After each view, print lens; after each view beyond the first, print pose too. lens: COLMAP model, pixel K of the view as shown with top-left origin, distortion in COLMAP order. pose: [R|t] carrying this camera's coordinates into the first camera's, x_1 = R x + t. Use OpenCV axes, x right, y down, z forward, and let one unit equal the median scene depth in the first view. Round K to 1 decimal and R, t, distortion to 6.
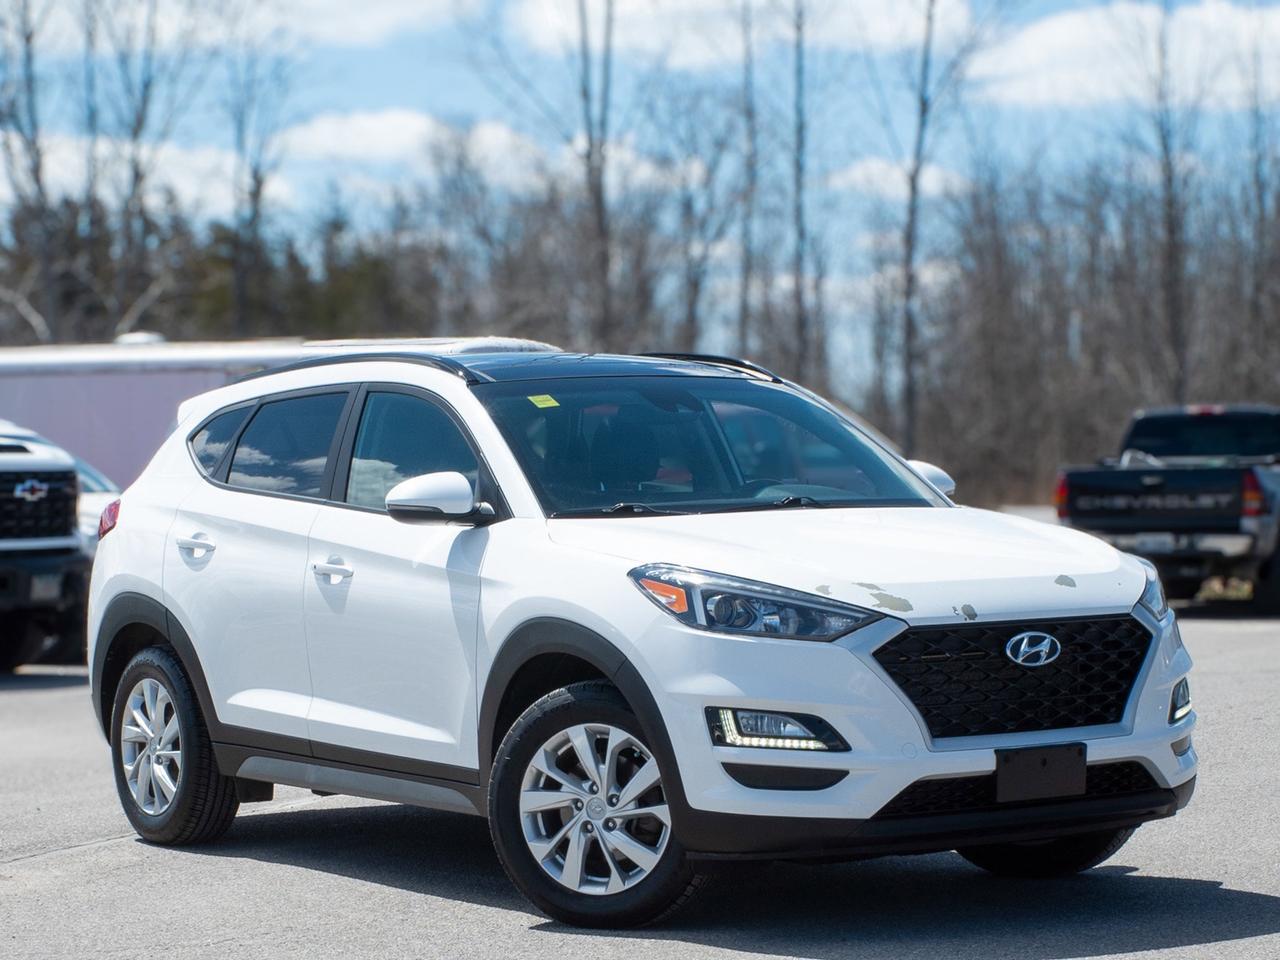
lens RADIAL K [[3098.7, 0, 640.0], [0, 3098.7, 480.0], [0, 0, 1]] dist [-0.173709, -0.391073]
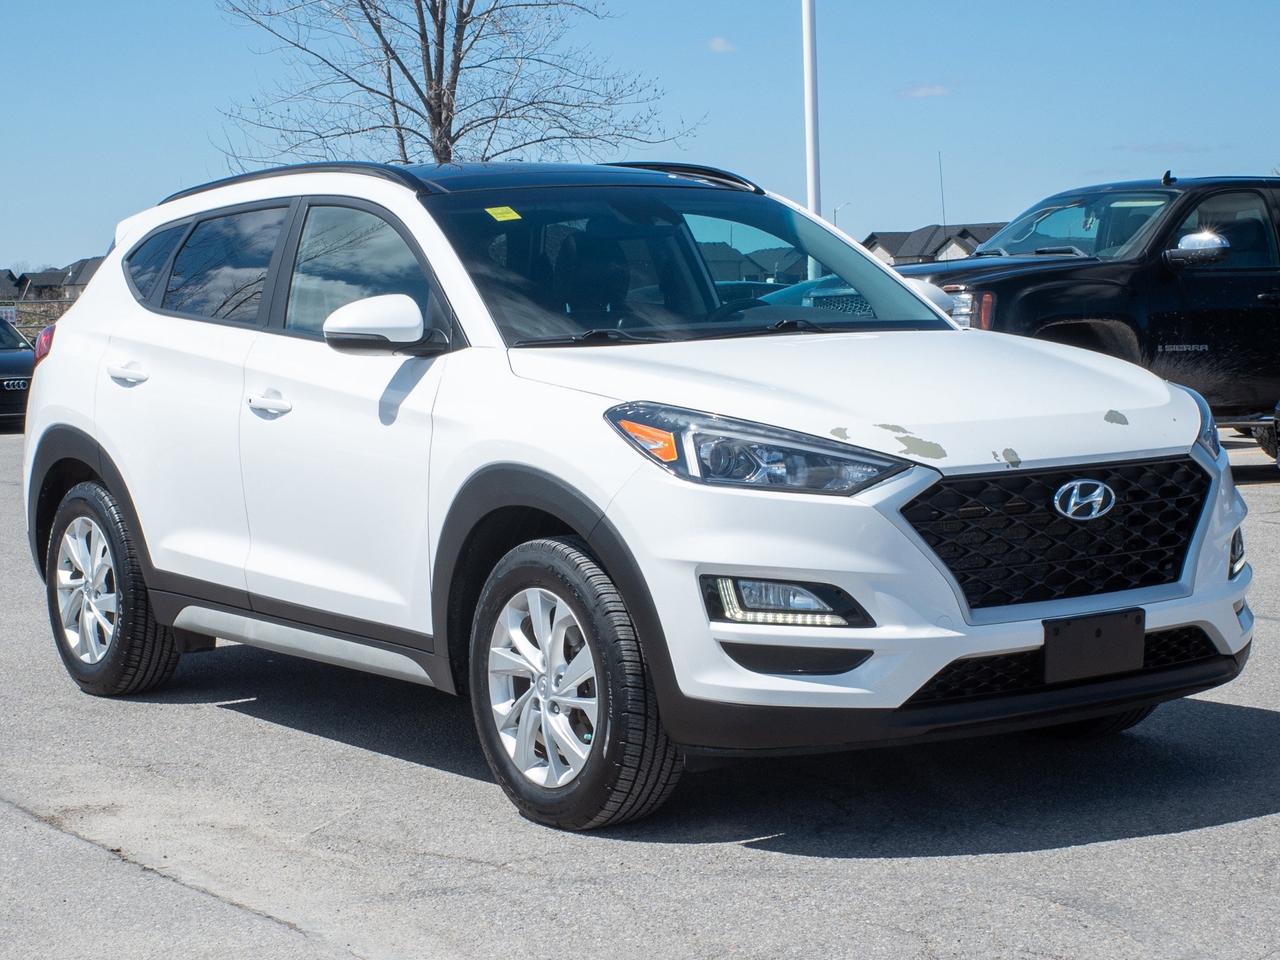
lens RADIAL K [[2377.9, 0, 640.0], [0, 2377.9, 480.0], [0, 0, 1]] dist [0.006749, -0.036373]
pose [[0.999678, -0.009496, 0.023527, -0.009657], [0.007635, 0.996927, 0.077965, -0.002369], [-0.024195, -0.077761, 0.996678, 0.352366]]
